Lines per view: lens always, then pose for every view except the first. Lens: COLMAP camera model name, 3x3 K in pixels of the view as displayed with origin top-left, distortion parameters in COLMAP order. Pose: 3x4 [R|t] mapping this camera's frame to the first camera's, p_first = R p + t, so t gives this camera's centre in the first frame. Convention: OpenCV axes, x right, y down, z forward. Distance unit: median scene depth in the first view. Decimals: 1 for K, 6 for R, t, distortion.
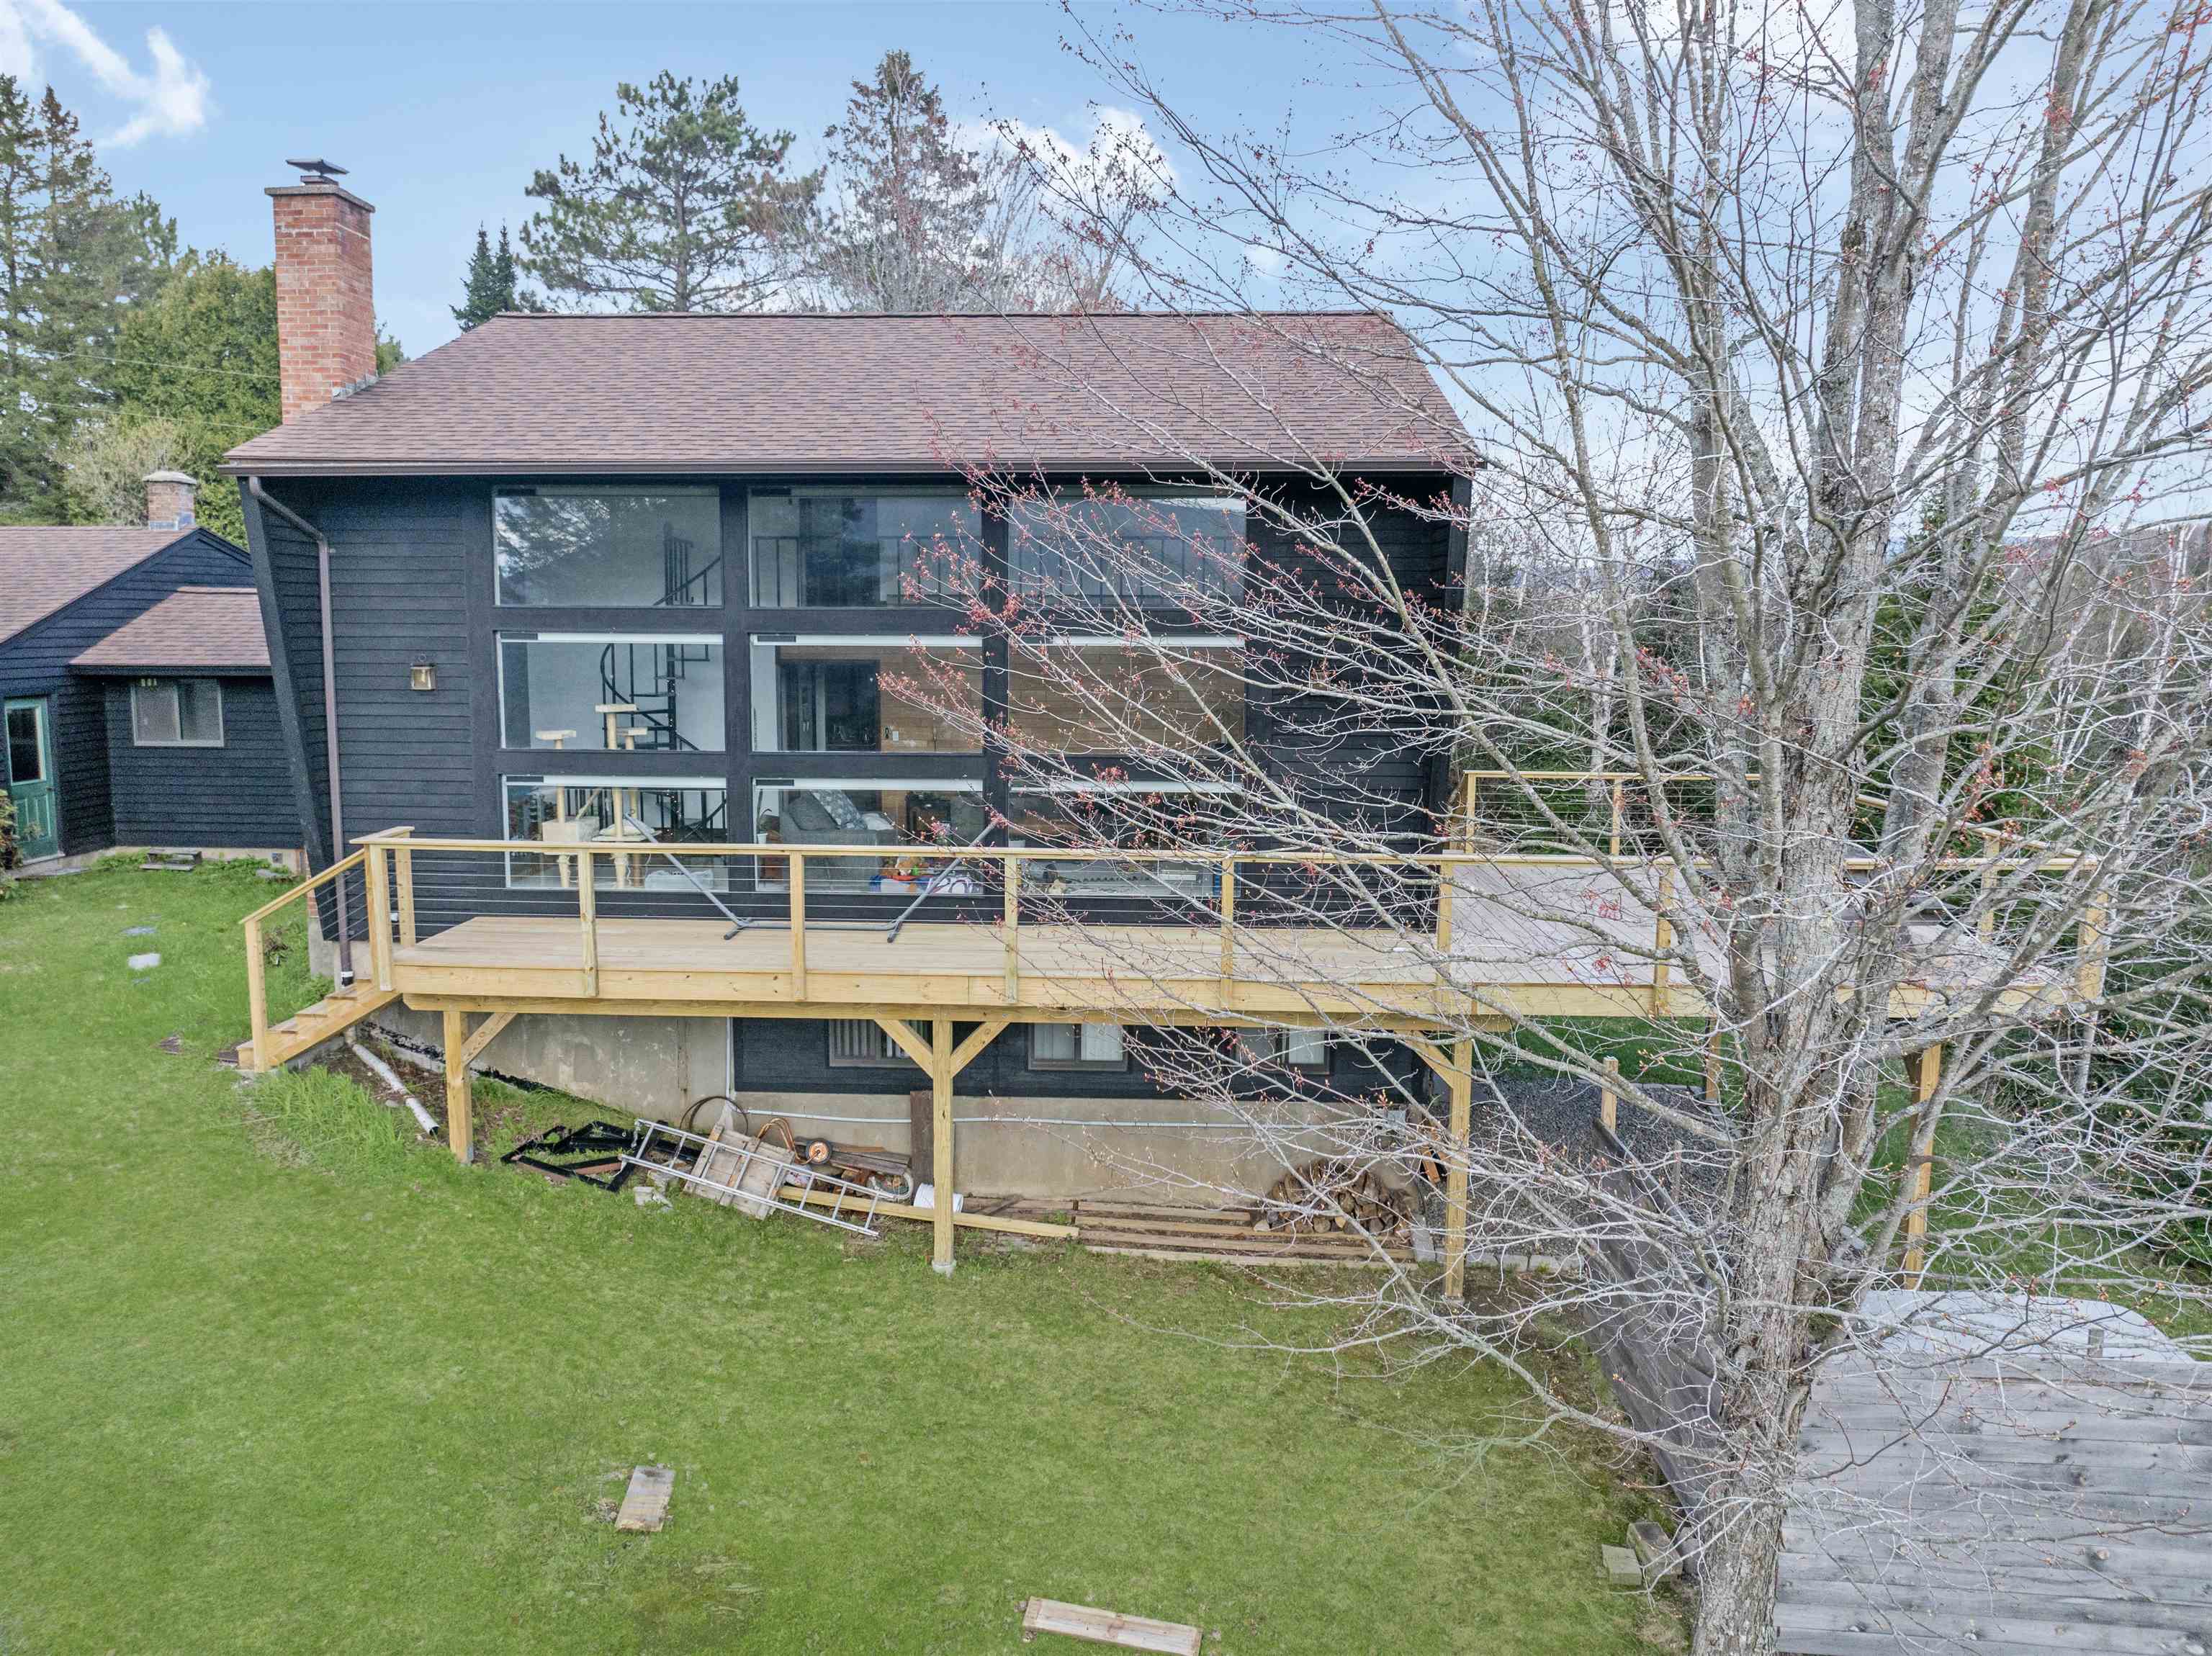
lens RADIAL K [[1560.2, 0, 1114.6], [0, 1560.2, 825.8], [0, 0, 1]] dist [-0.061816, 0.032469]
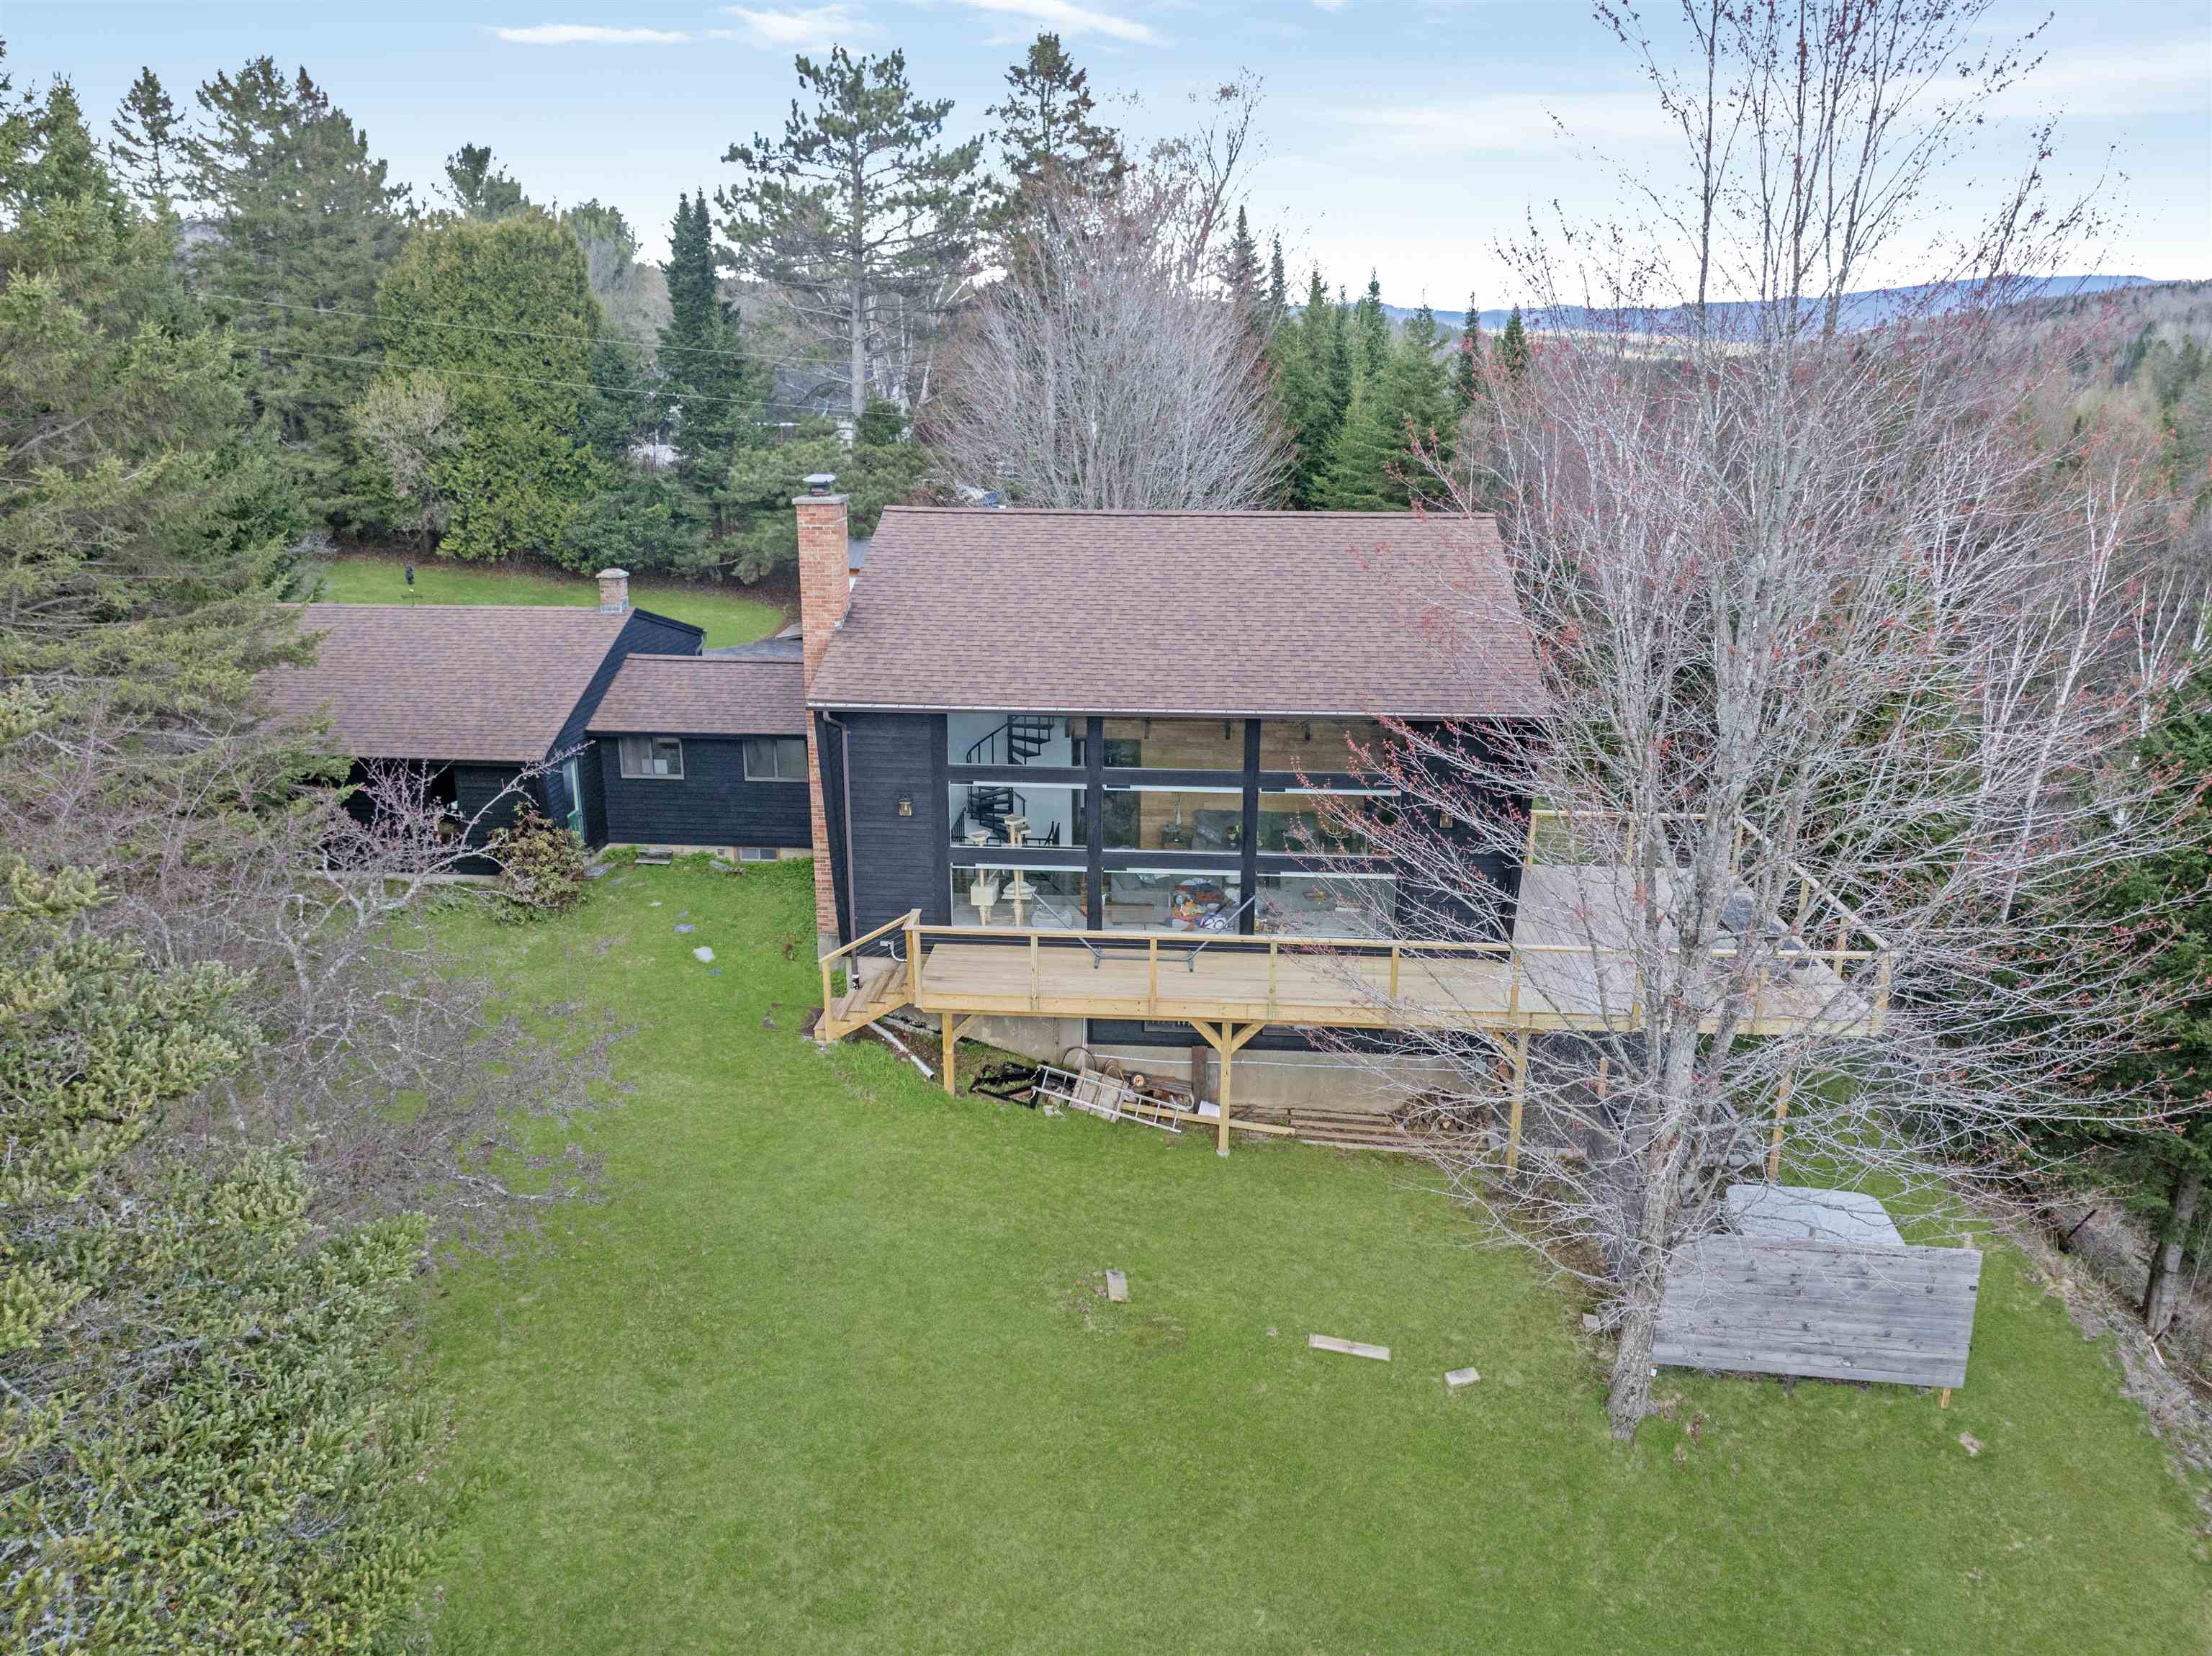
lens RADIAL K [[1554.2, 0, 1119.5], [0, 1554.2, 820.9], [0, 0, 1]] dist [-0.033363, -0.004783]
pose [[0.999608, 0.006819, -0.027154, -0.167537], [-0.002516, 0.987838, 0.155467, -0.337506], [0.027884, -0.155338, 0.987468, -0.642878]]
